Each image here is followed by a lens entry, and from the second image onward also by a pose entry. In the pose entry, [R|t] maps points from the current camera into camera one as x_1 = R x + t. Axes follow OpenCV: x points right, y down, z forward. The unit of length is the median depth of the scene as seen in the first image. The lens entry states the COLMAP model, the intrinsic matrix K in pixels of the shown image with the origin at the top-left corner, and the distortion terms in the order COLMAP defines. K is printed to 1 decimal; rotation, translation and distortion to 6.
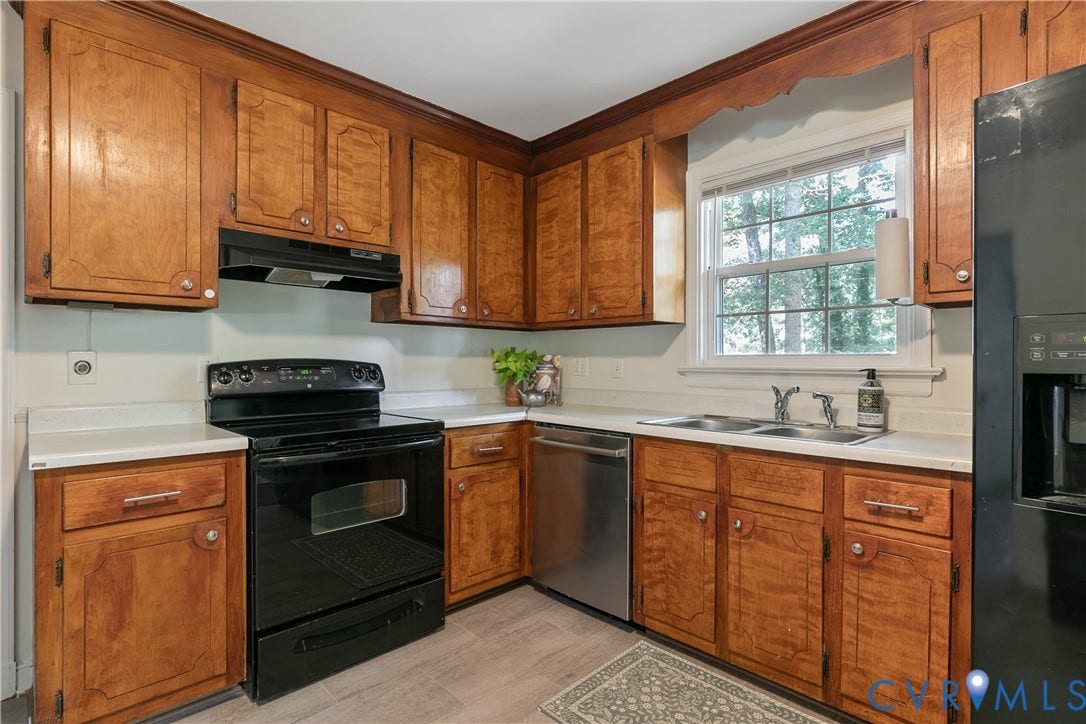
lens RADIAL K [[533.2, 0, 543.0], [0, 533.2, 362.0], [0, 0, 1]] dist [-0.000276, 0.000071]
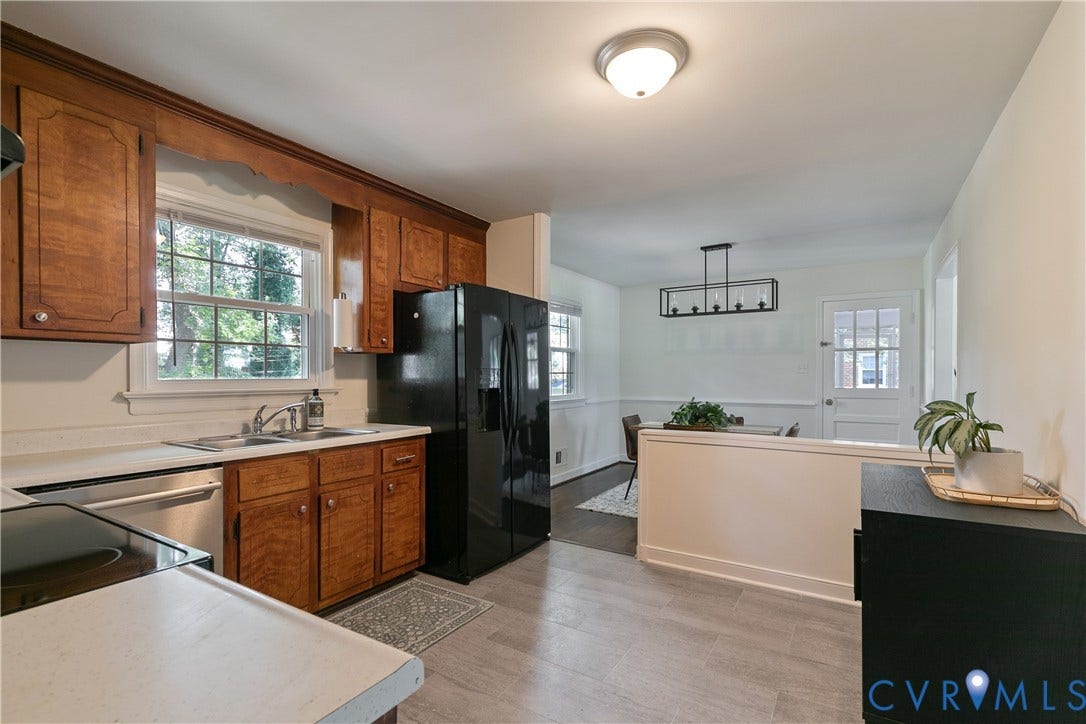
lens RADIAL K [[506.2, 0, 545.1], [0, 506.2, 372.1], [0, 0, 1]] dist [-0.000188, -0.000224]
pose [[-0.237758, 0.002160, 0.971322, -0.822398], [-0.001346, 0.999996, -0.002553, -0.027971], [-0.971323, -0.001914, -0.237754, 0.600402]]
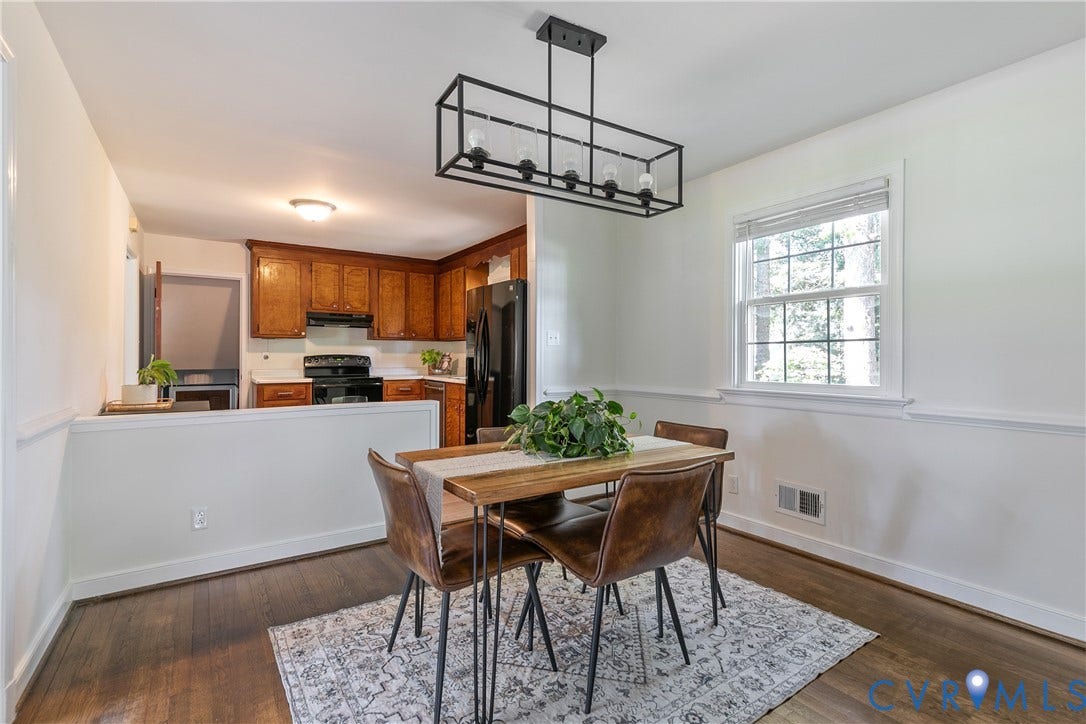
lens RADIAL K [[514.9, 0, 568.5], [0, 514.9, 357.6], [0, 0, 1]] dist [0.001119, 0.000163]
pose [[0.987081, 0.002122, -0.160211, 1.139522], [-0.001148, 0.999980, 0.006176, -0.007529], [0.160221, -0.005913, 0.987063, -1.413539]]
